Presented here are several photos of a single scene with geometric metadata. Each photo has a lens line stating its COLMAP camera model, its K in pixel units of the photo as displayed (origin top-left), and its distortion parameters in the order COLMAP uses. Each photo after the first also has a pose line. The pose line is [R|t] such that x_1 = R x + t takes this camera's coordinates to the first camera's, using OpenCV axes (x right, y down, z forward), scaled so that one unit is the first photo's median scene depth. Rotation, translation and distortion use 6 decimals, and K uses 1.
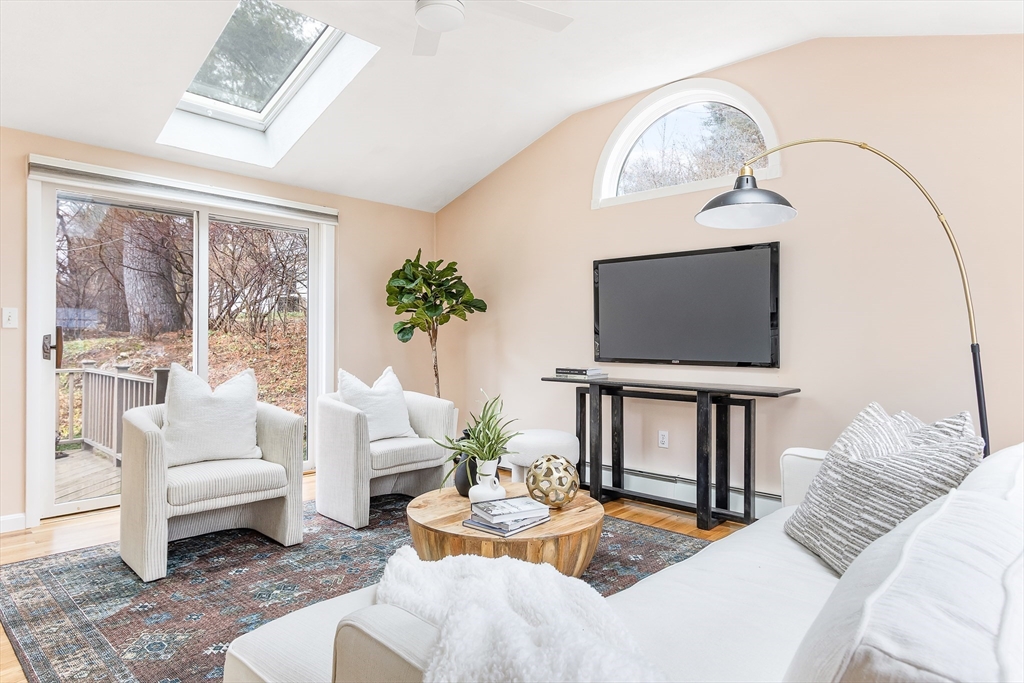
lens RADIAL K [[593.0, 0, 502.1], [0, 593.0, 341.8], [0, 0, 1]] dist [0.003565, -0.000079]
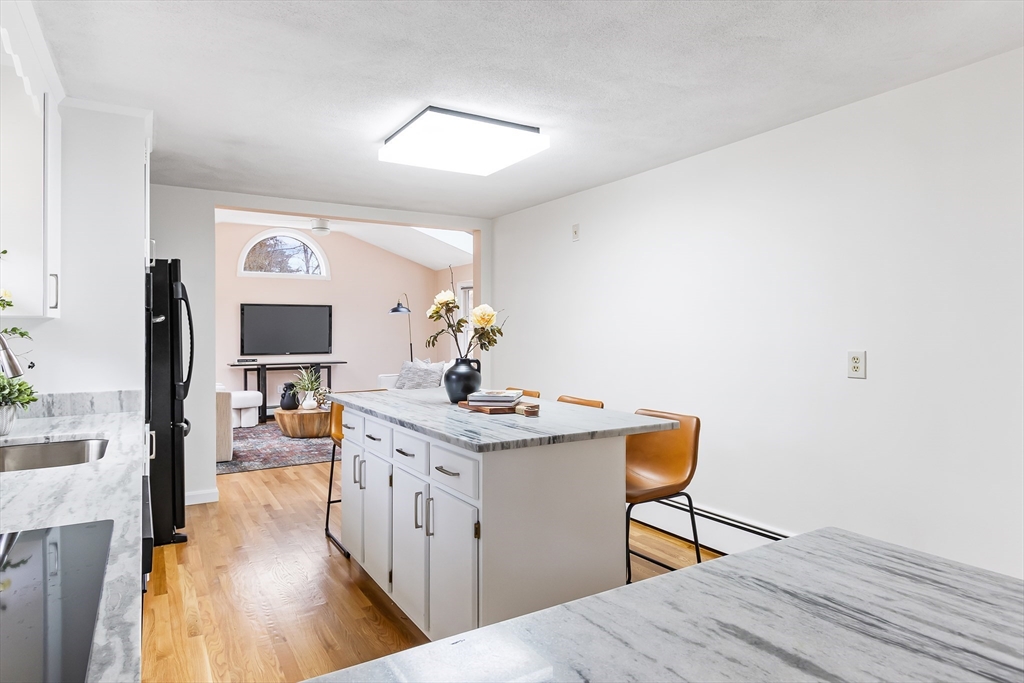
lens RADIAL K [[593.0, 0, 505.3], [0, 593.0, 331.4], [0, 0, 1]] dist [0.003565, -0.000079]
pose [[0.261555, -0.007215, 0.965162, -1.906202], [0.010935, 0.999930, 0.004511, -0.056941], [-0.965127, 0.009374, 0.261616, -0.438505]]
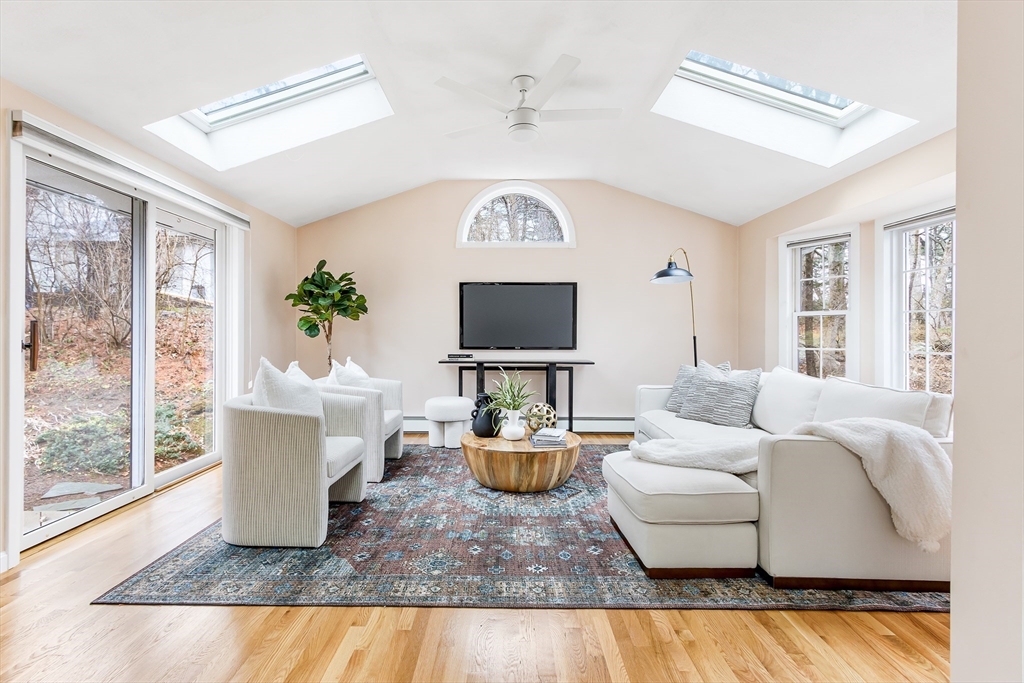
lens RADIAL K [[463.6, 0, 500.8], [0, 463.6, 335.4], [0, 0, 1]] dist [0.001943, -0.000242]
pose [[0.736913, -0.003266, 0.675980, -0.721125], [0.004313, 0.999991, 0.000129, -0.001578], [-0.675974, 0.002820, 0.736920, 0.078948]]
